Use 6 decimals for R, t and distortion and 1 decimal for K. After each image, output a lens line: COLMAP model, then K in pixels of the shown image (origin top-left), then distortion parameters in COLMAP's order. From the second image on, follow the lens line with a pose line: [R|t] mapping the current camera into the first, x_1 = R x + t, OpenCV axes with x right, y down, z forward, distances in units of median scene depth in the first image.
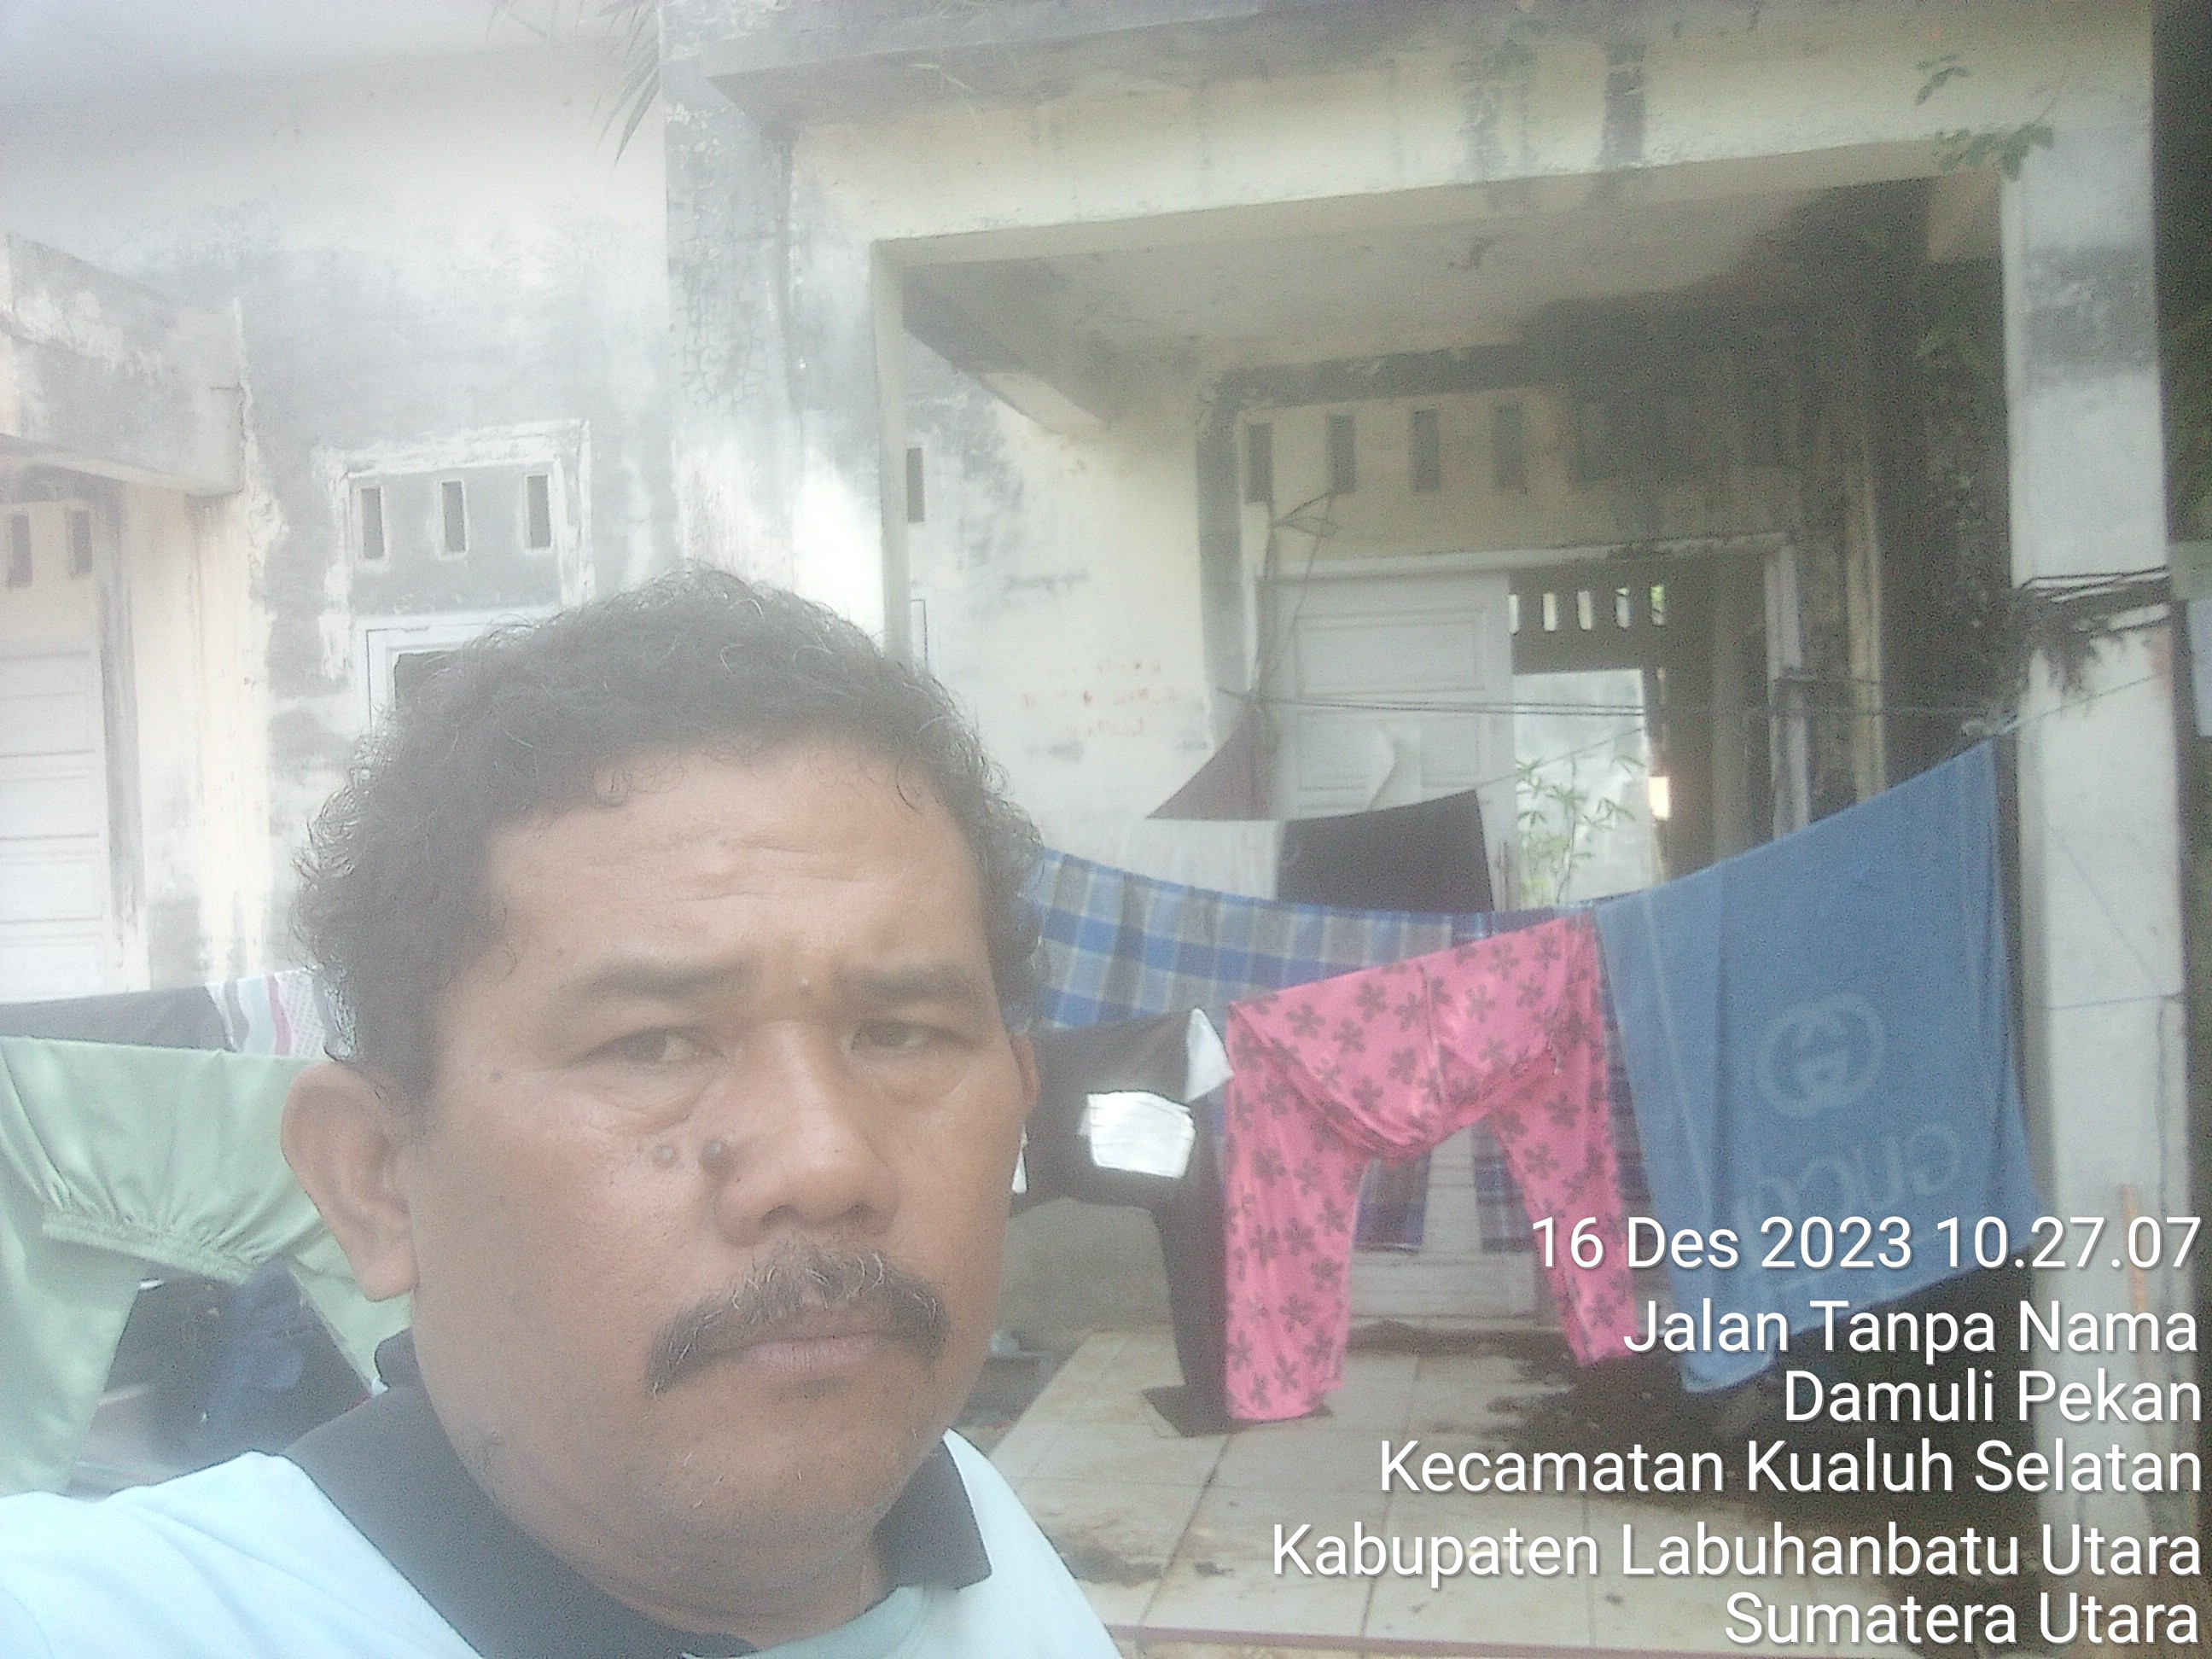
lens RADIAL K [[2141.6, 0, 1101.9], [0, 2141.6, 839.0], [0, 0, 1]] dist [-0.000647, 0.000000]
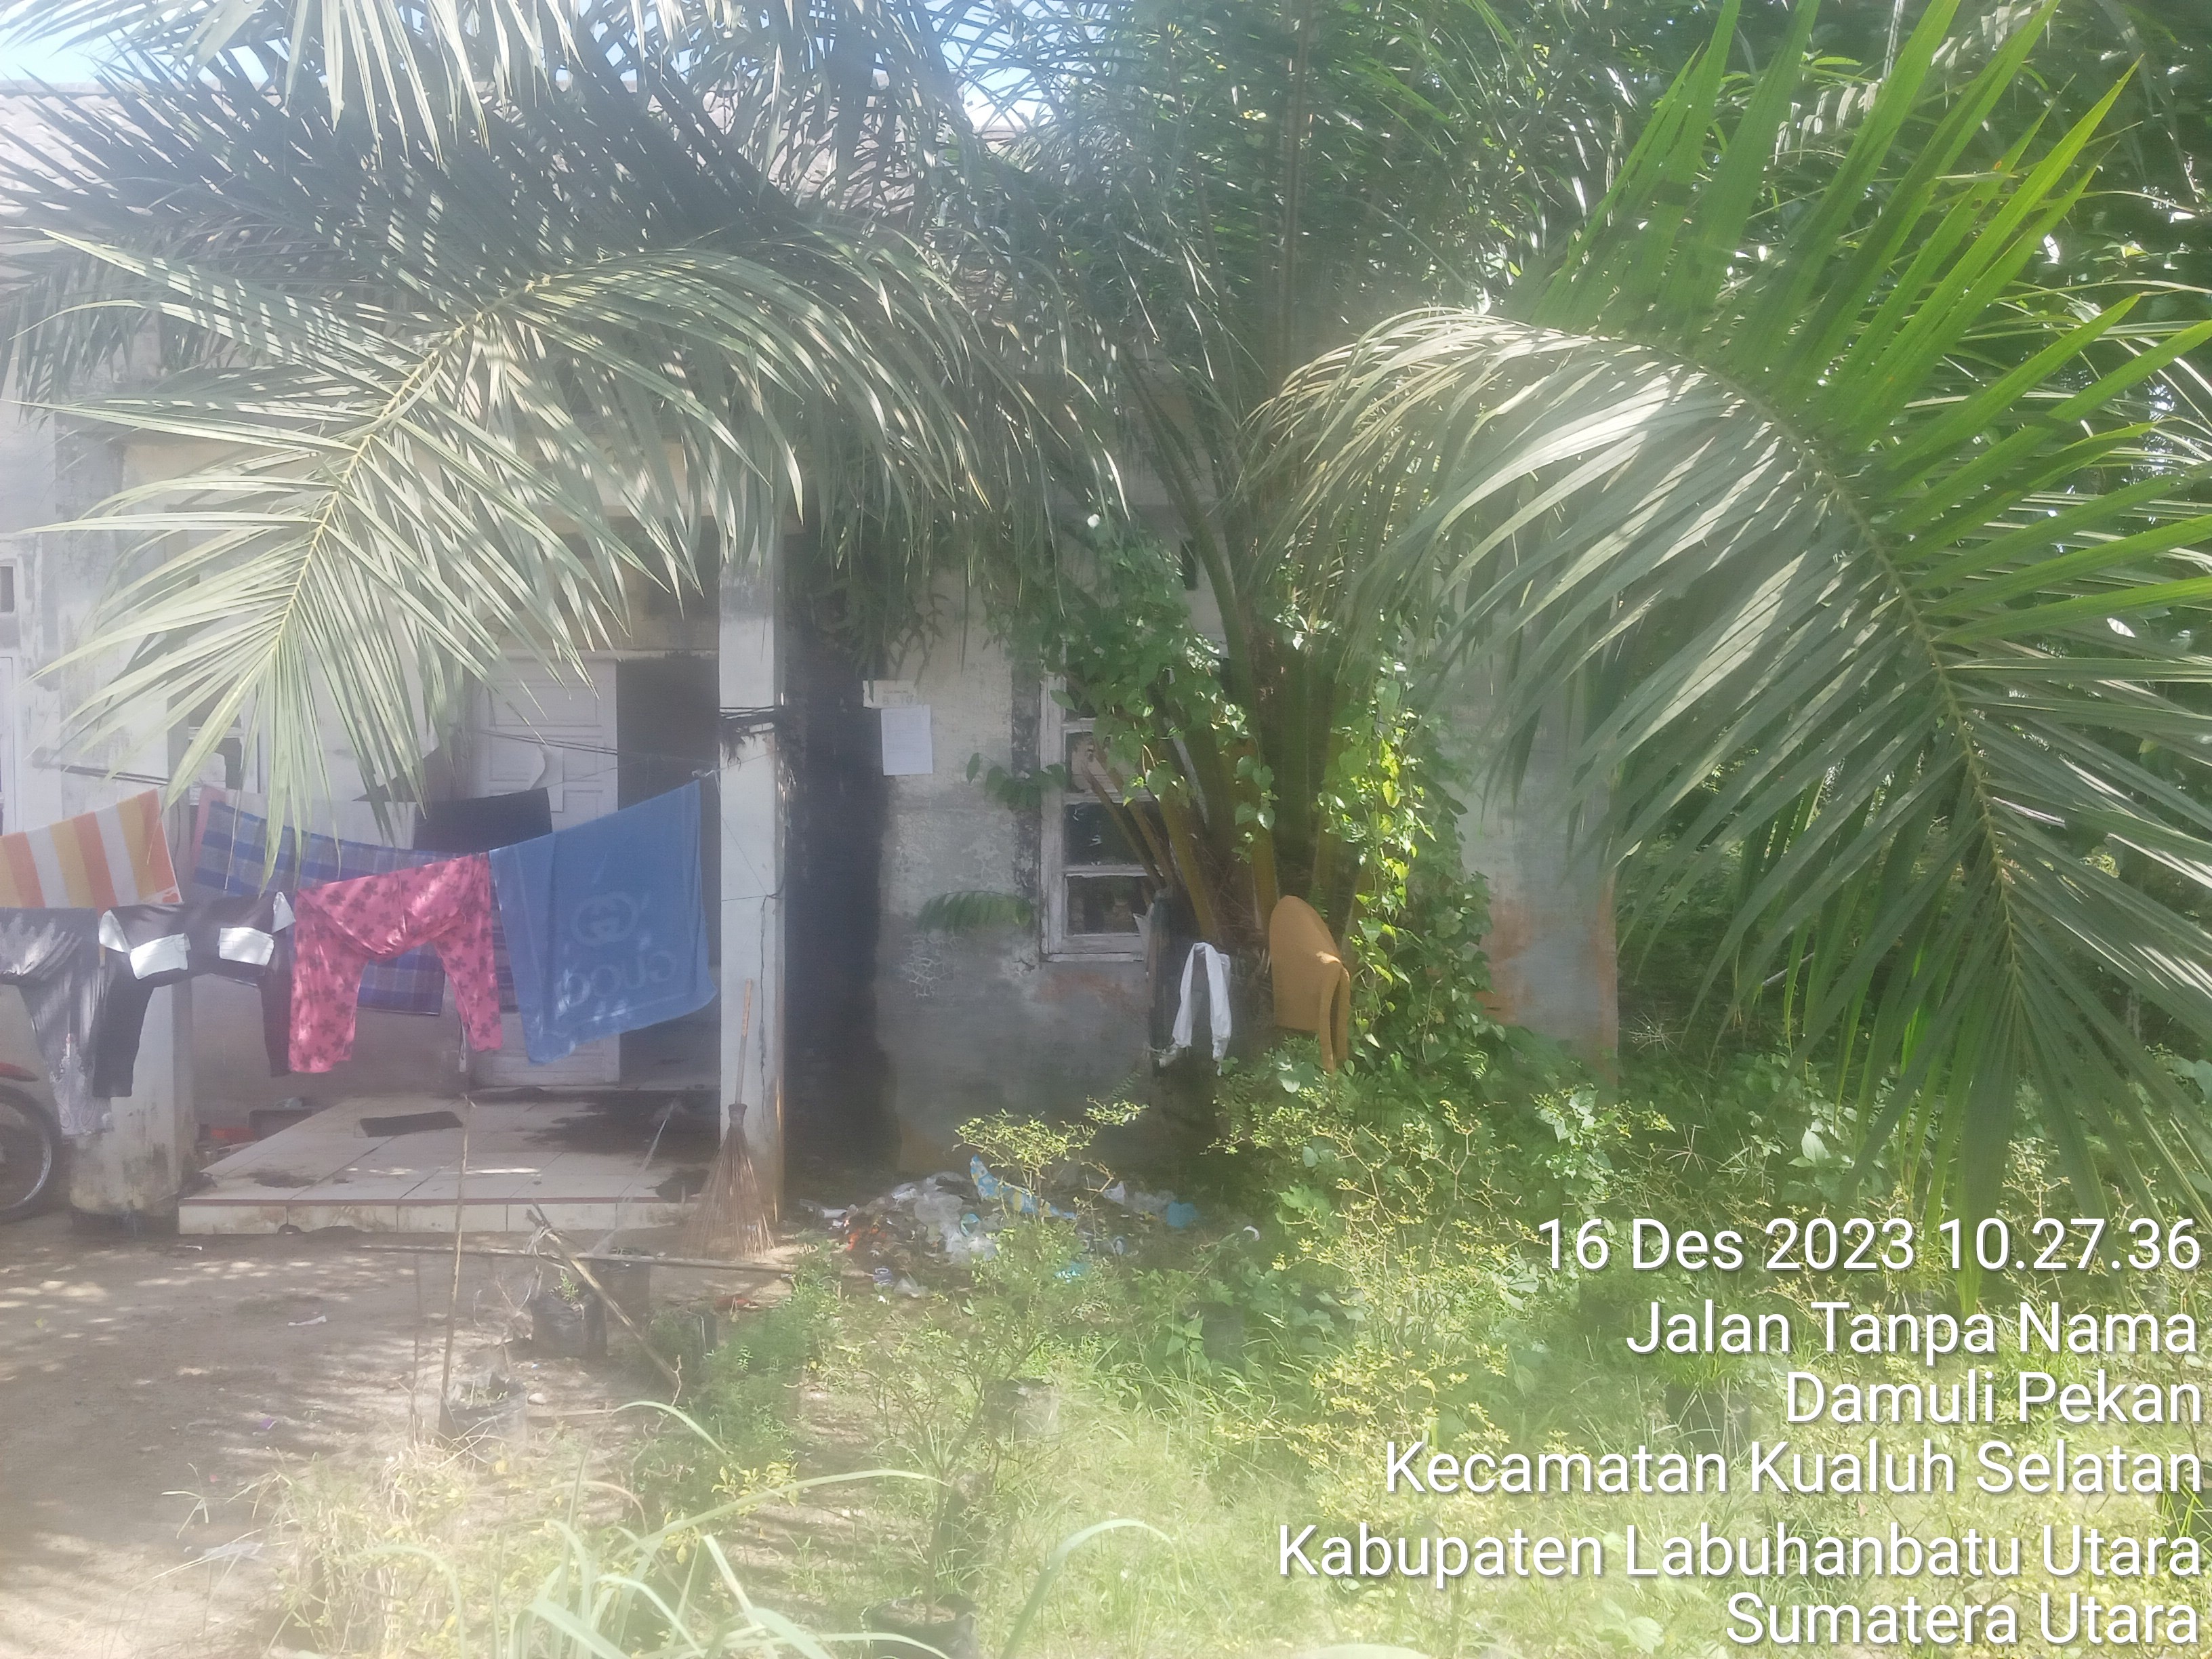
lens RADIAL K [[1948.3, 0, 1115.2], [0, 1948.3, 814.8], [0, 0, 1]] dist [0.073861, -0.143181]
pose [[0.974561, 0.027591, 0.222419, 0.366610], [-0.030382, 0.999497, 0.009133, -0.039521], [-0.222055, -0.015658, 0.974908, -1.016917]]
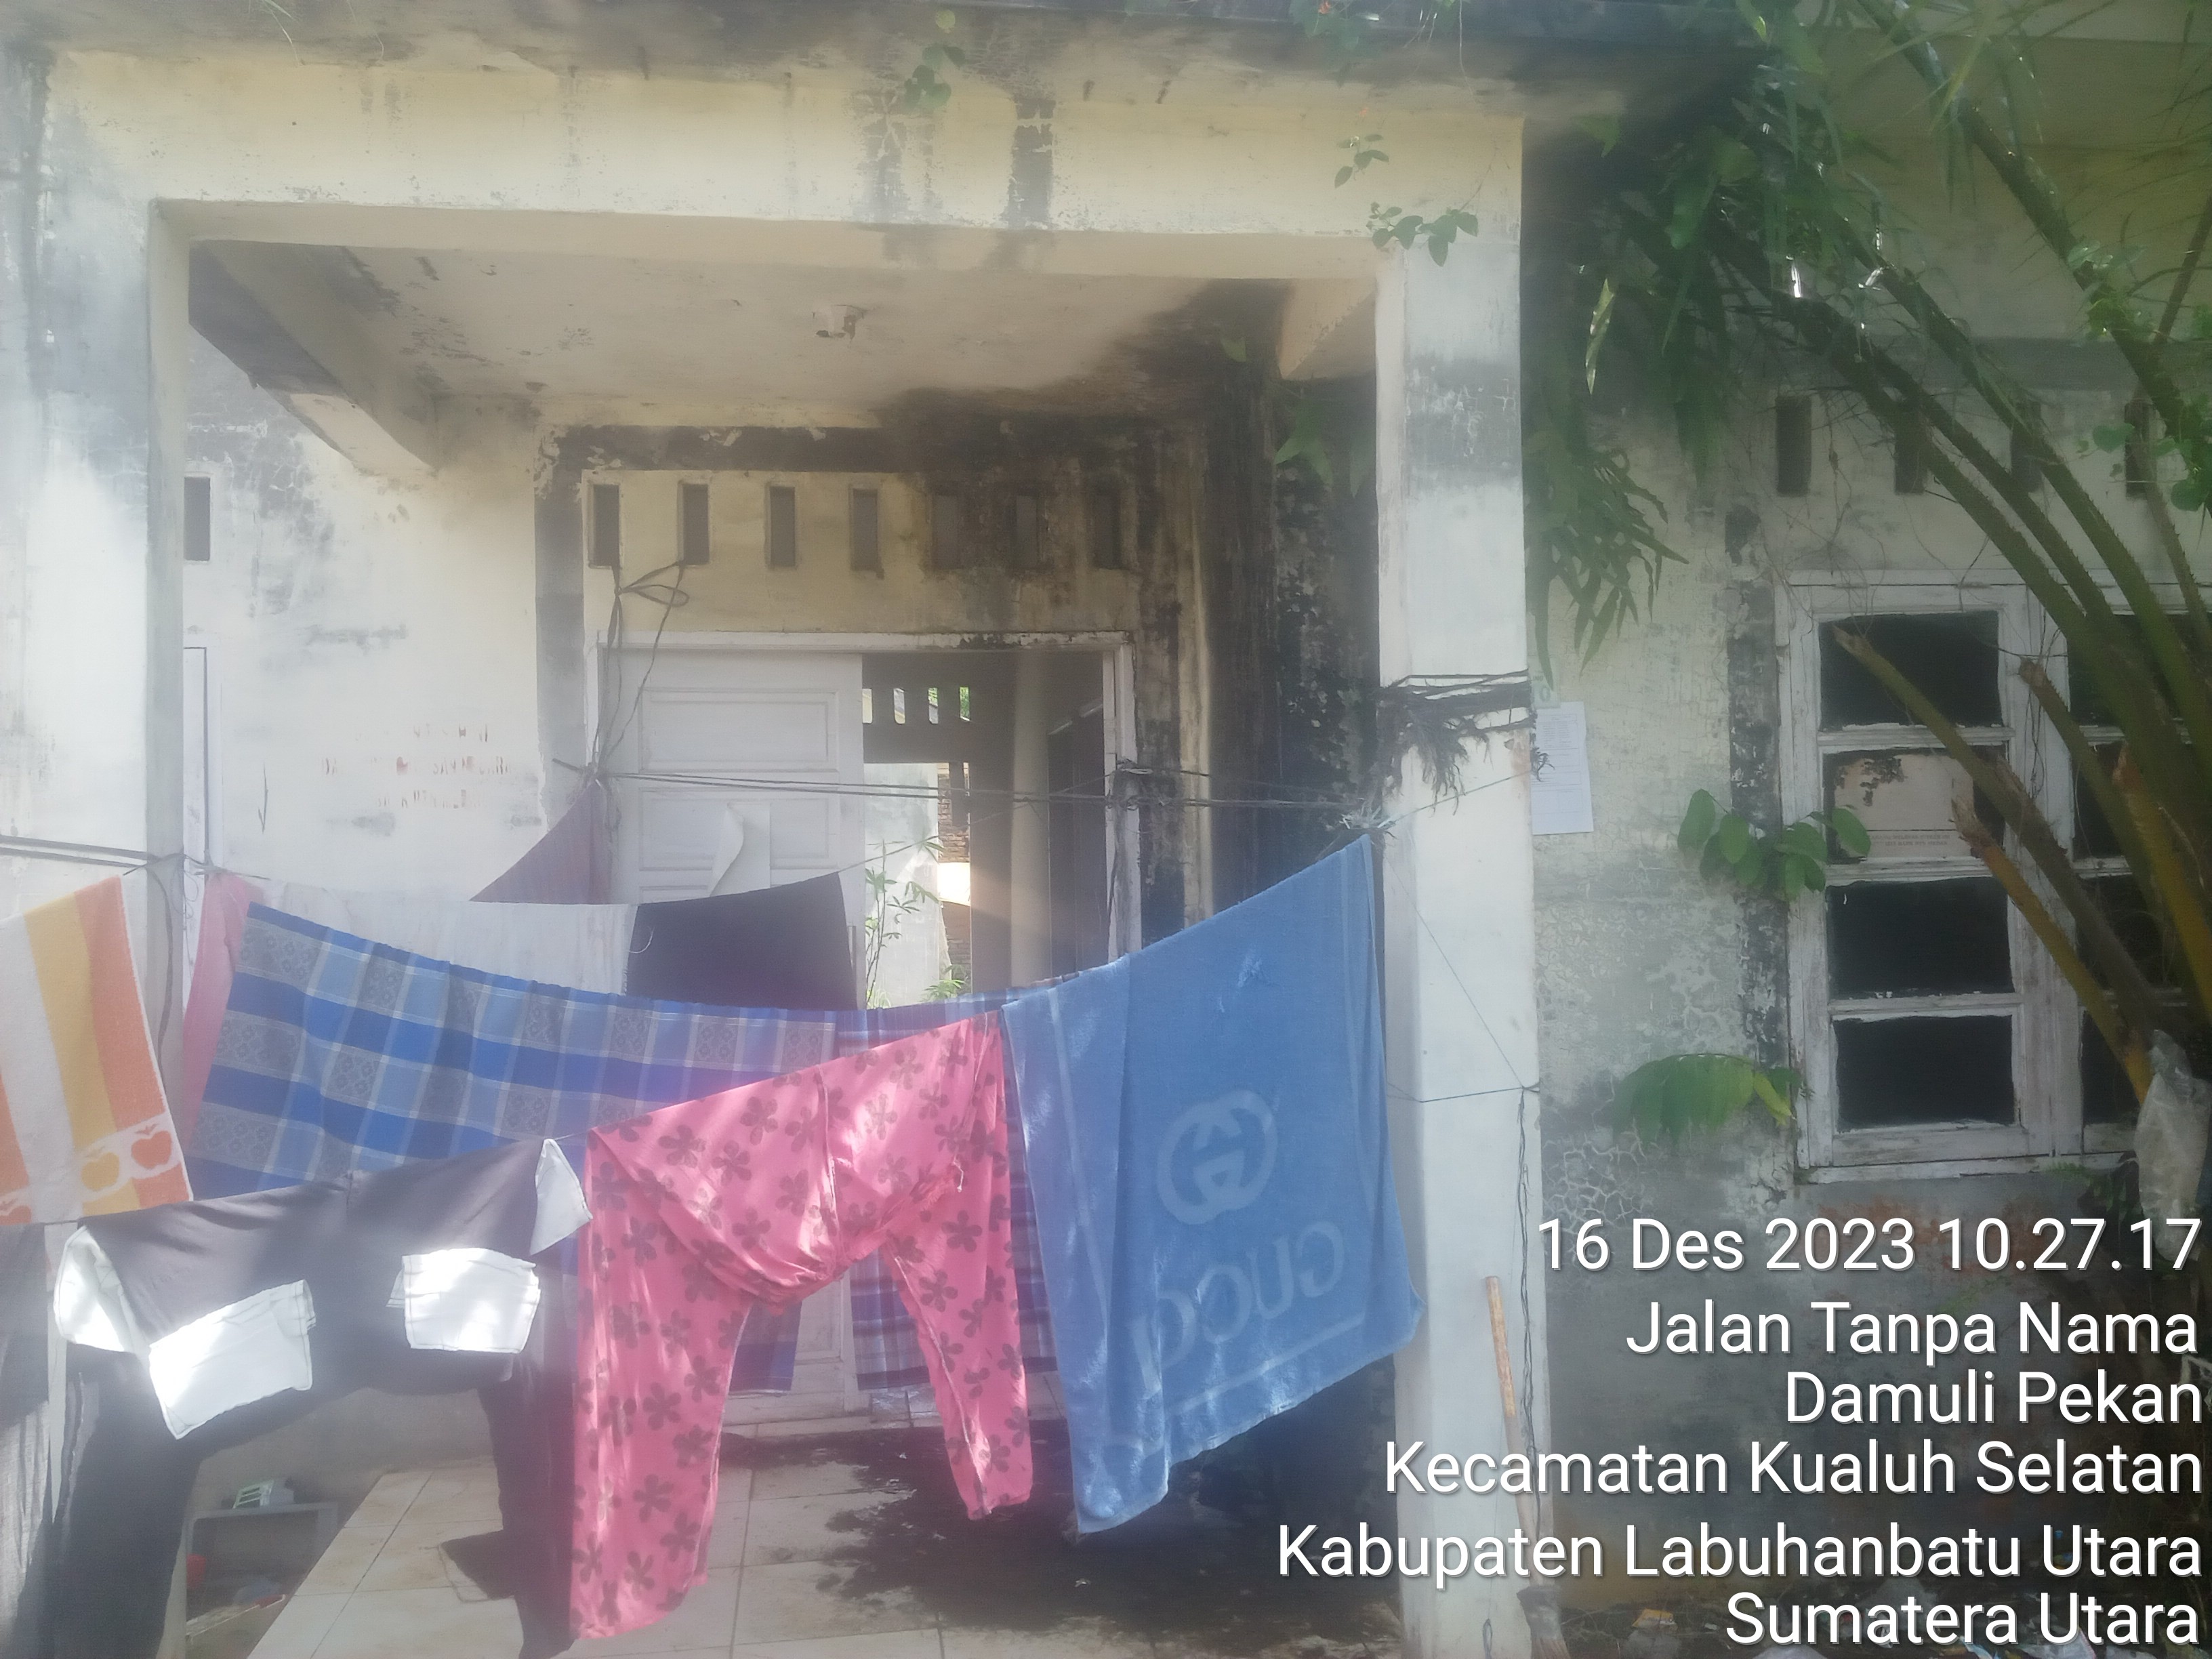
lens RADIAL K [[1948.3, 0, 1136.8], [0, 1948.3, 797.4], [0, 0, 1]] dist [0.073861, -0.143181]
pose [[0.936138, 0.030705, 0.350289, -0.009564], [-0.009247, 0.997985, -0.062767, -0.004509], [-0.351511, 0.055519, 0.934536, 0.170365]]
